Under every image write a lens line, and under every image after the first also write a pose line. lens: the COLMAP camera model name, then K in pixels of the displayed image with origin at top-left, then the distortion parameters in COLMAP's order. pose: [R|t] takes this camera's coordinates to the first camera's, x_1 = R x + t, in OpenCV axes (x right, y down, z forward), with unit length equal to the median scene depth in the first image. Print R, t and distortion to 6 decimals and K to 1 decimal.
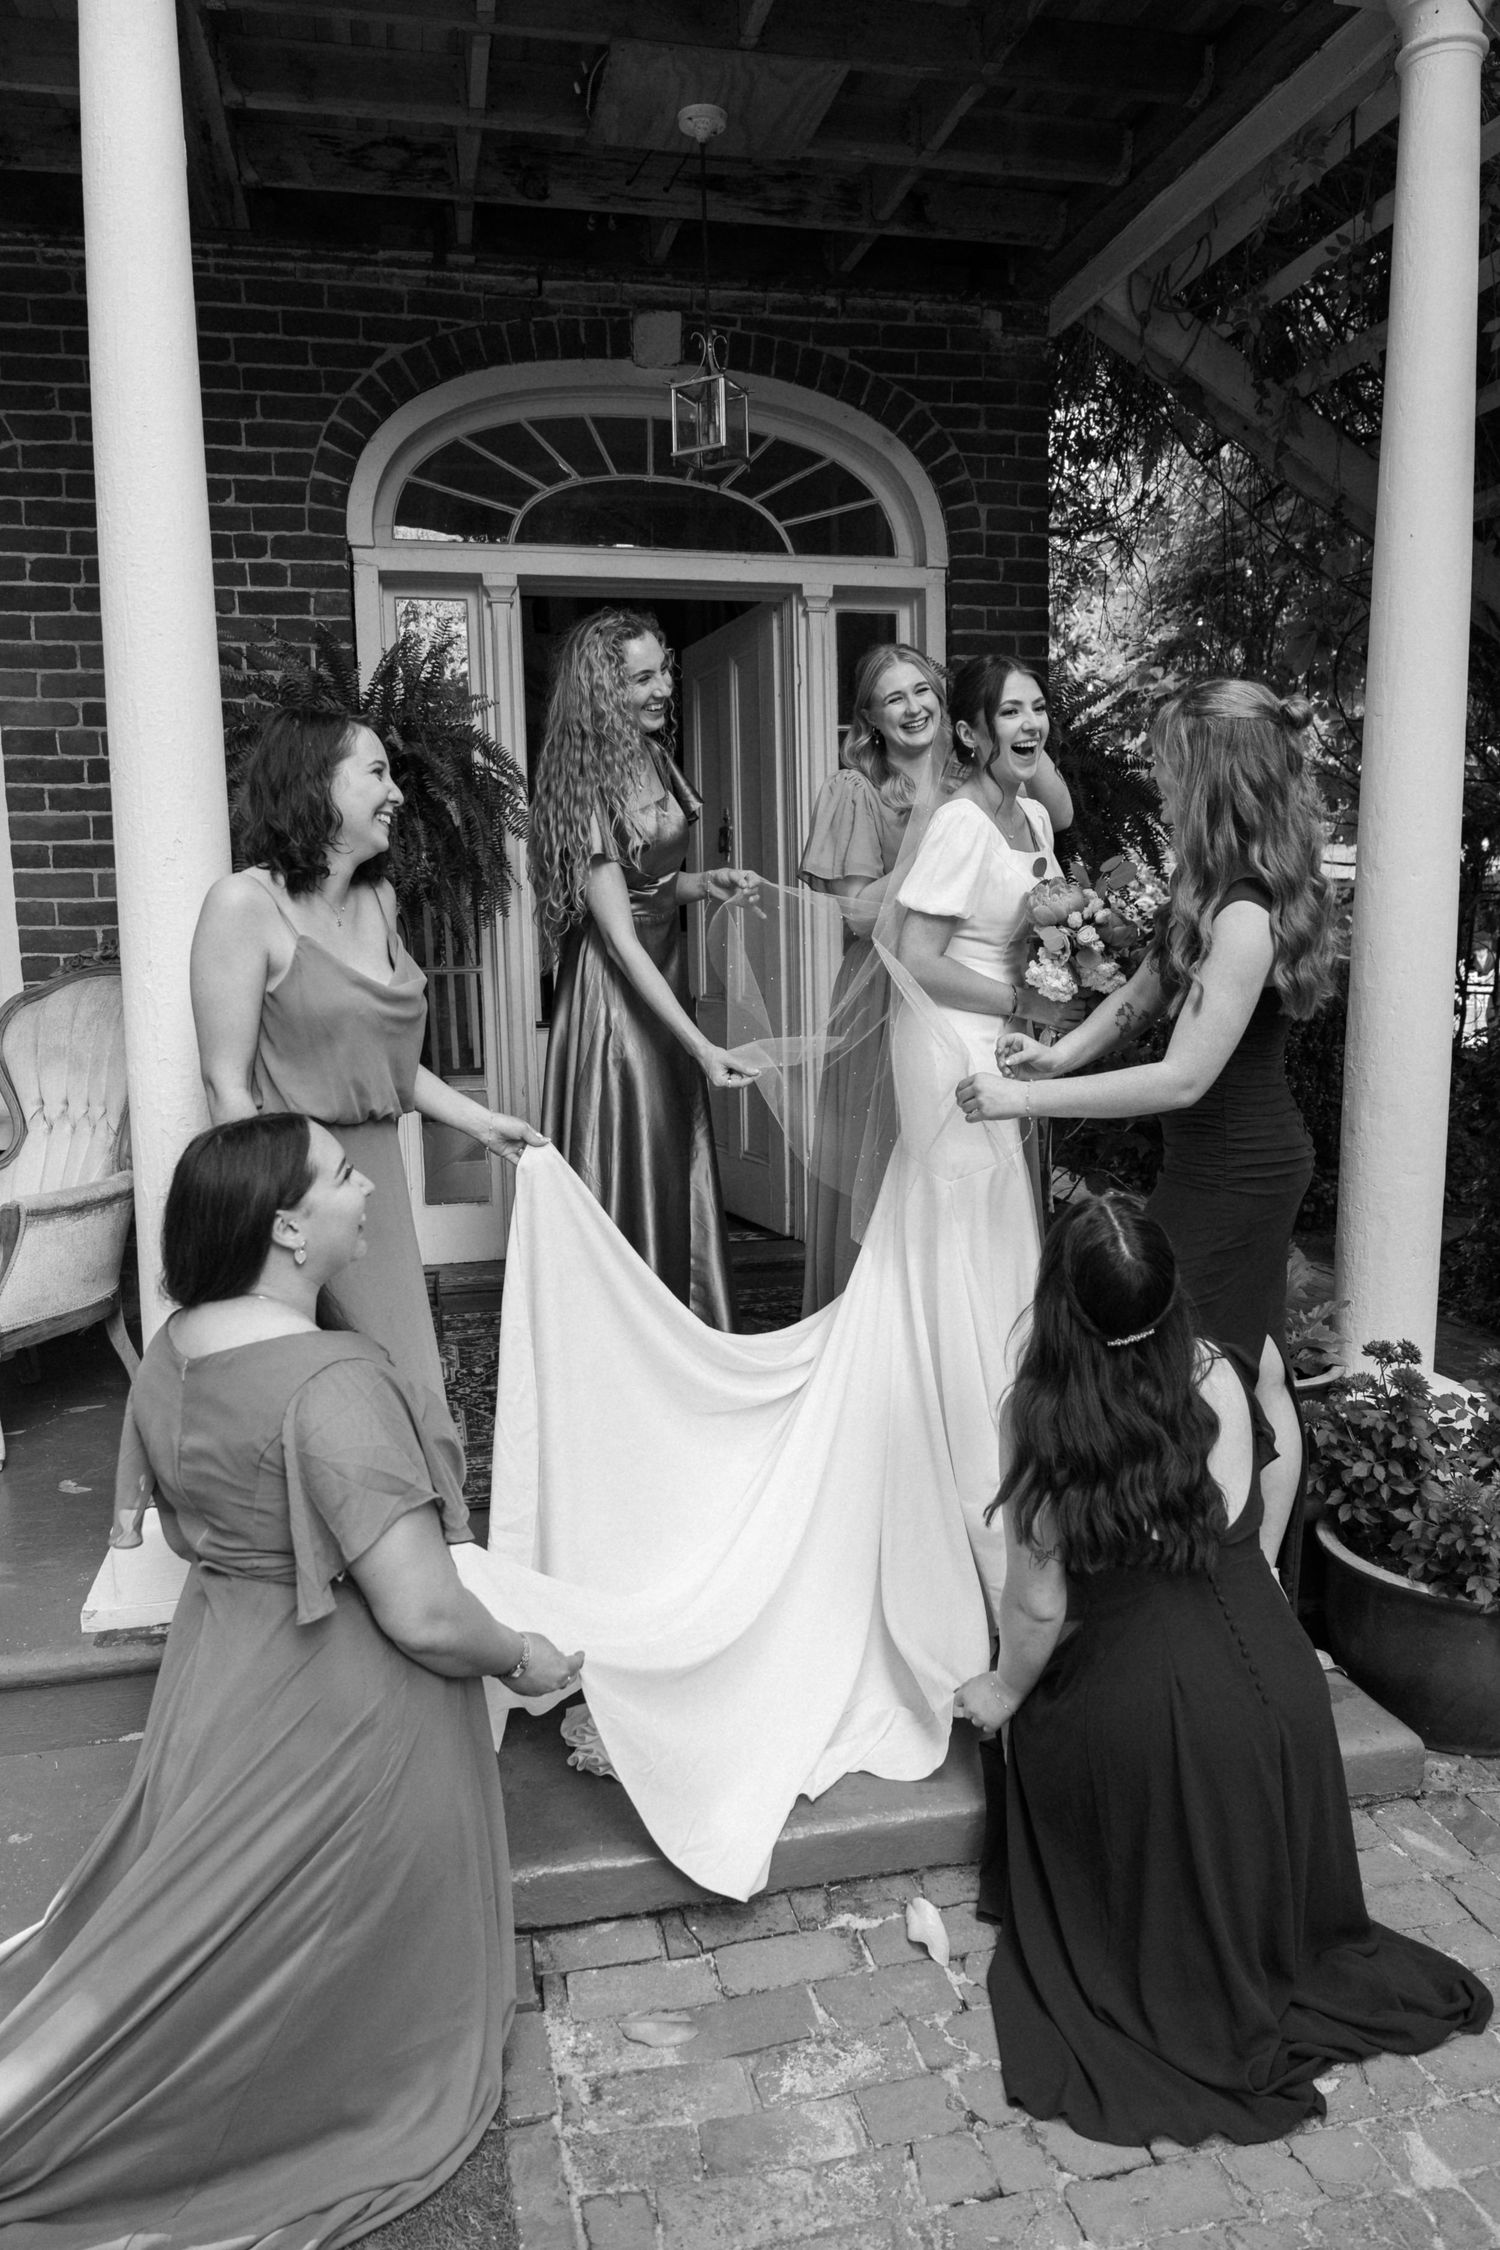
lens RADIAL K [[1477.4, 0, 748.4], [0, 1477.4, 1123.6], [0, 0, 1]] dist [-0.000088, -0.017629]
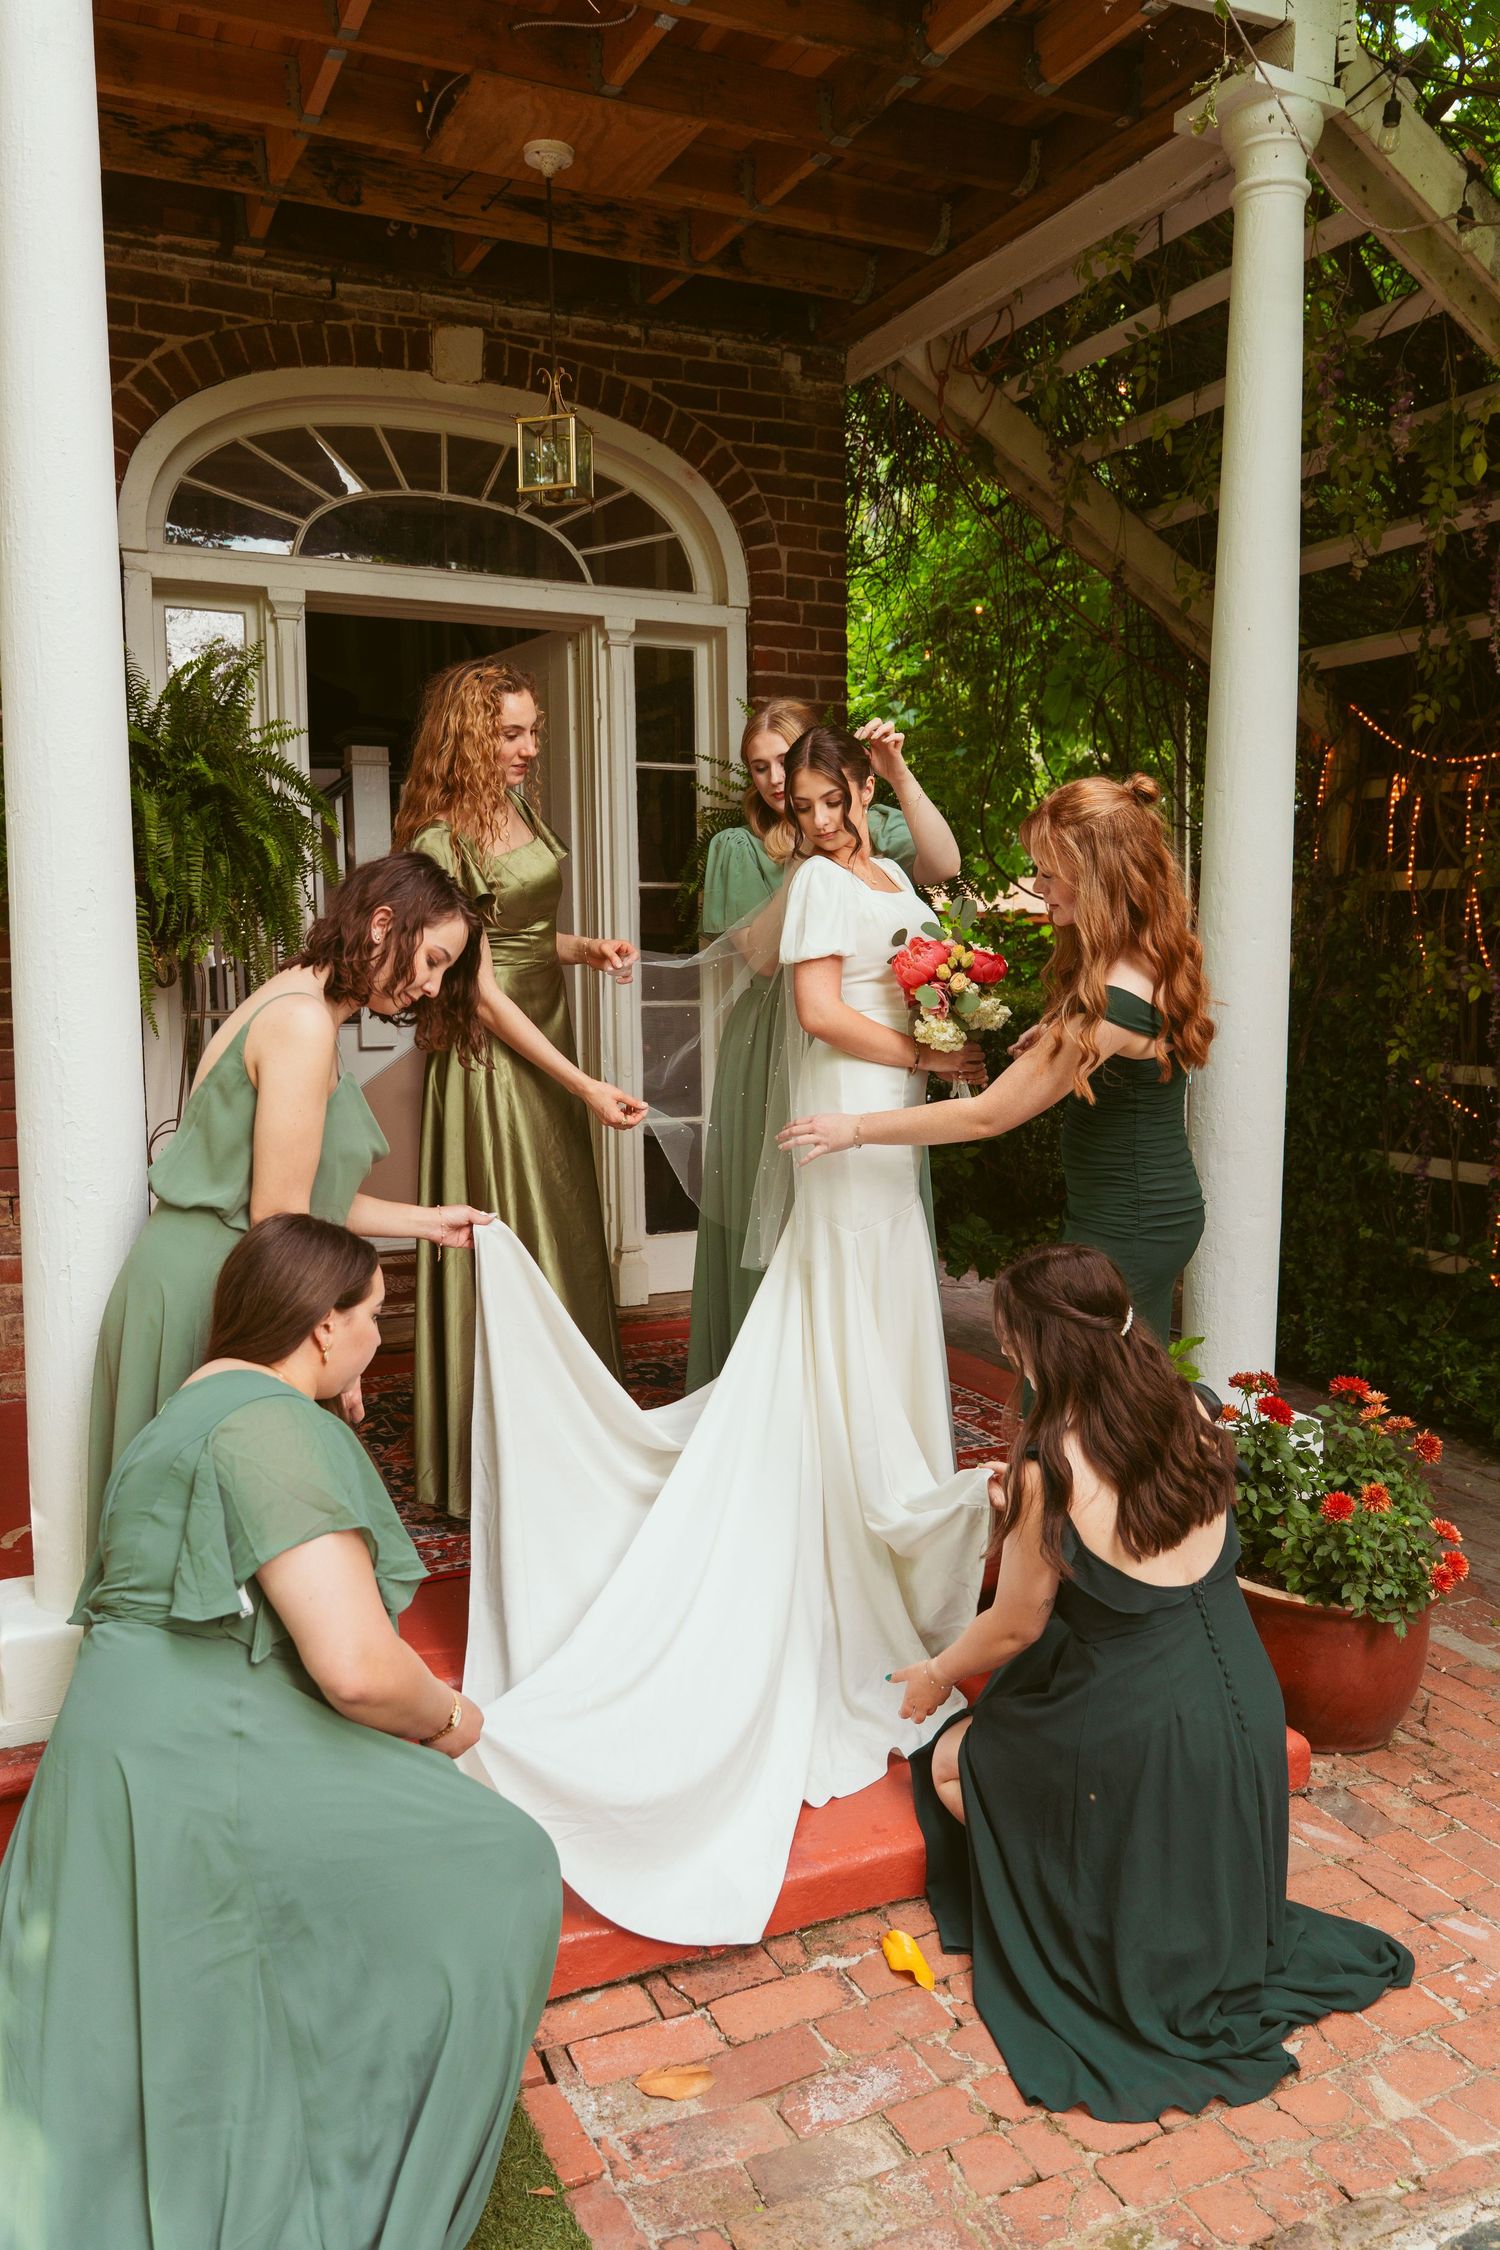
lens RADIAL K [[1637.5, 0, 748.7], [0, 1637.5, 1118.2], [0, 0, 1]] dist [0.008759, -0.022459]
pose [[0.976010, -0.008455, 0.217562, -0.117035], [0.015349, 0.999432, -0.030015, -0.004879], [-0.217184, 0.032634, 0.975585, -0.058188]]
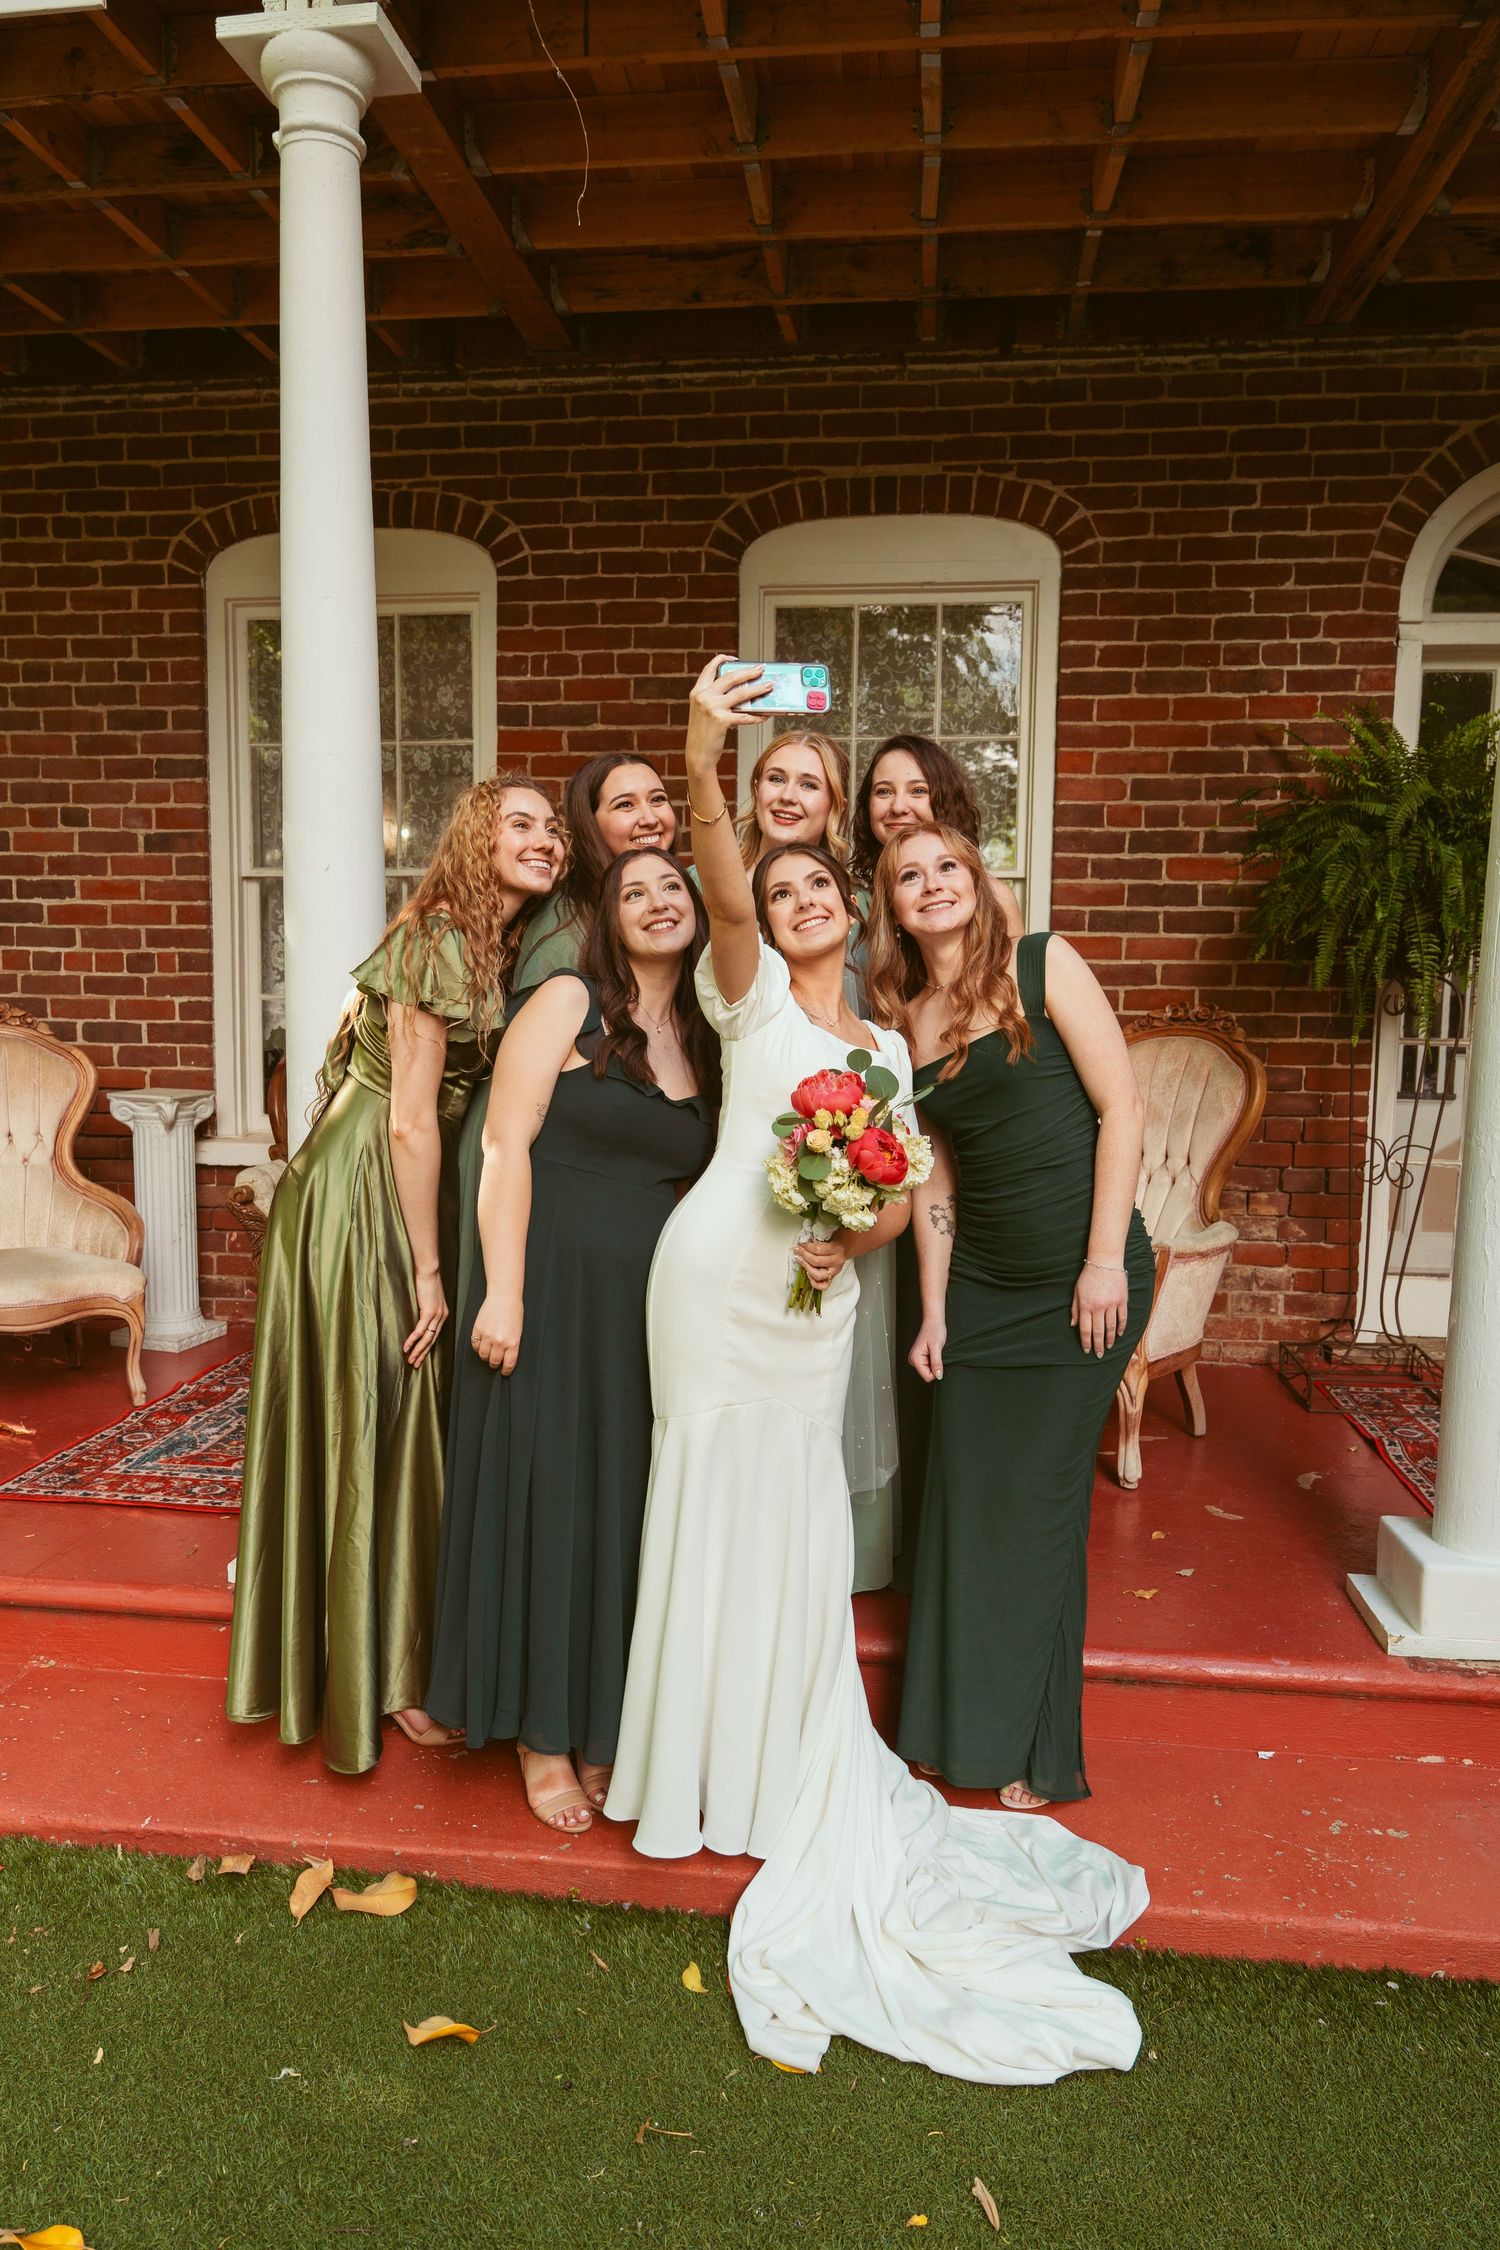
lens RADIAL K [[1529.9, 0, 742.1], [0, 1529.9, 1160.0], [0, 0, 1]] dist [0.003252, -0.019982]
pose [[0.941395, 0.074227, -0.329037, -0.327633], [-0.077238, 0.997005, 0.003930, 0.008271], [0.328343, 0.021715, 0.944309, -0.134976]]
